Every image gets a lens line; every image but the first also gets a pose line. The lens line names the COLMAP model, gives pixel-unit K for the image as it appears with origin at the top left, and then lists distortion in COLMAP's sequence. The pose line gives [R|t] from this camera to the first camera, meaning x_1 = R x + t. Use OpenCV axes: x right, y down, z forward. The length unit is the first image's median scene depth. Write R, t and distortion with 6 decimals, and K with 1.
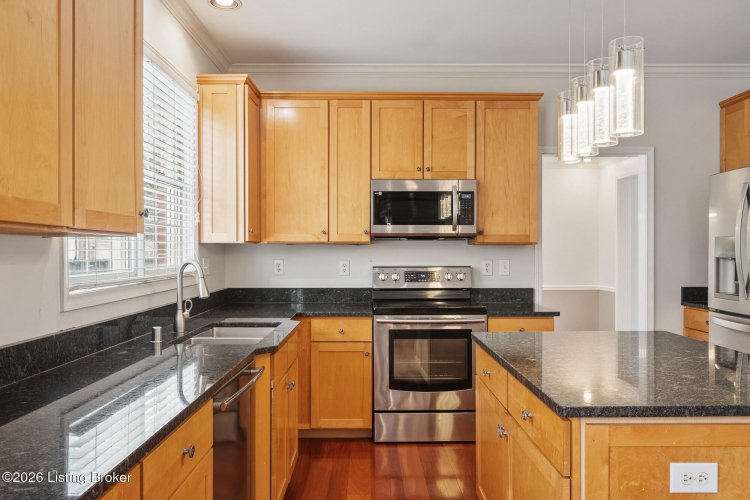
lens RADIAL K [[549.6, 0, 375.0], [0, 549.6, 250.0], [0, 0, 1]] dist [-0.002283, -0.000856]
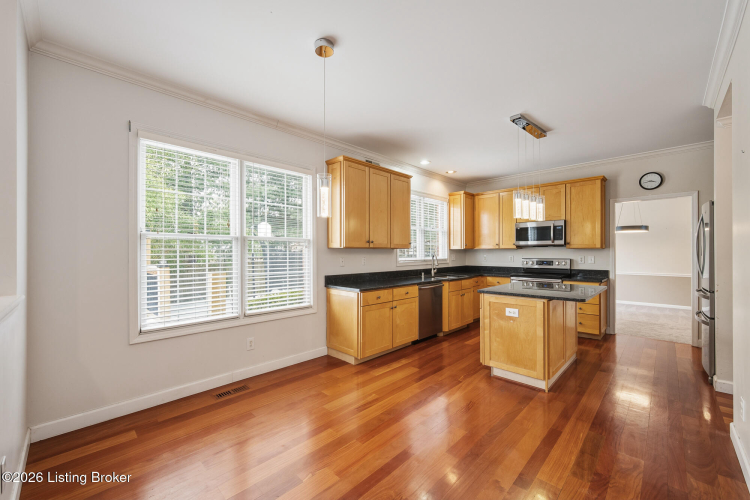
lens RADIAL K [[300.8, 0, 375.0], [0, 300.8, 250.0], [0, 0, 1]] dist [0.001646, 0.000023]
pose [[0.710844, -0.005707, -0.703327, 0.498547], [0.003968, 0.999984, -0.004104, -0.003449], [0.703339, 0.000126, 0.710855, -0.412451]]
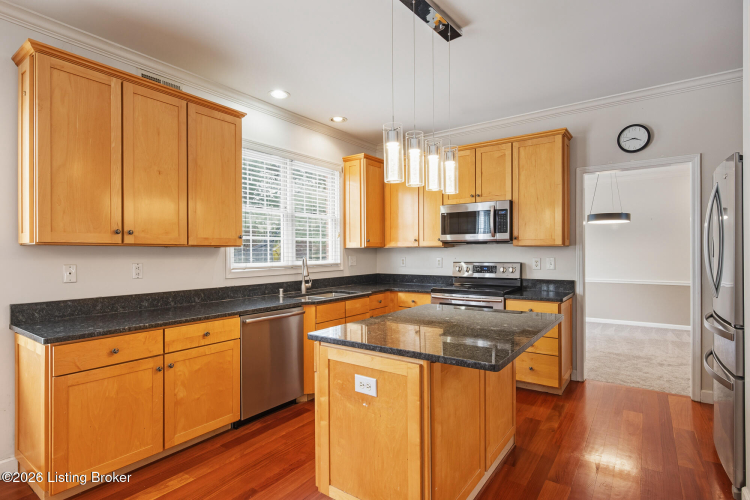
lens RADIAL K [[381.8, 0, 375.0], [0, 381.8, 250.0], [0, 0, 1]] dist [0.003085, 0.000083]
pose [[0.808253, -0.007395, -0.588788, 0.477669], [0.007003, 0.999971, -0.002945, -0.001422], [0.588793, -0.001743, 0.808282, 0.019270]]
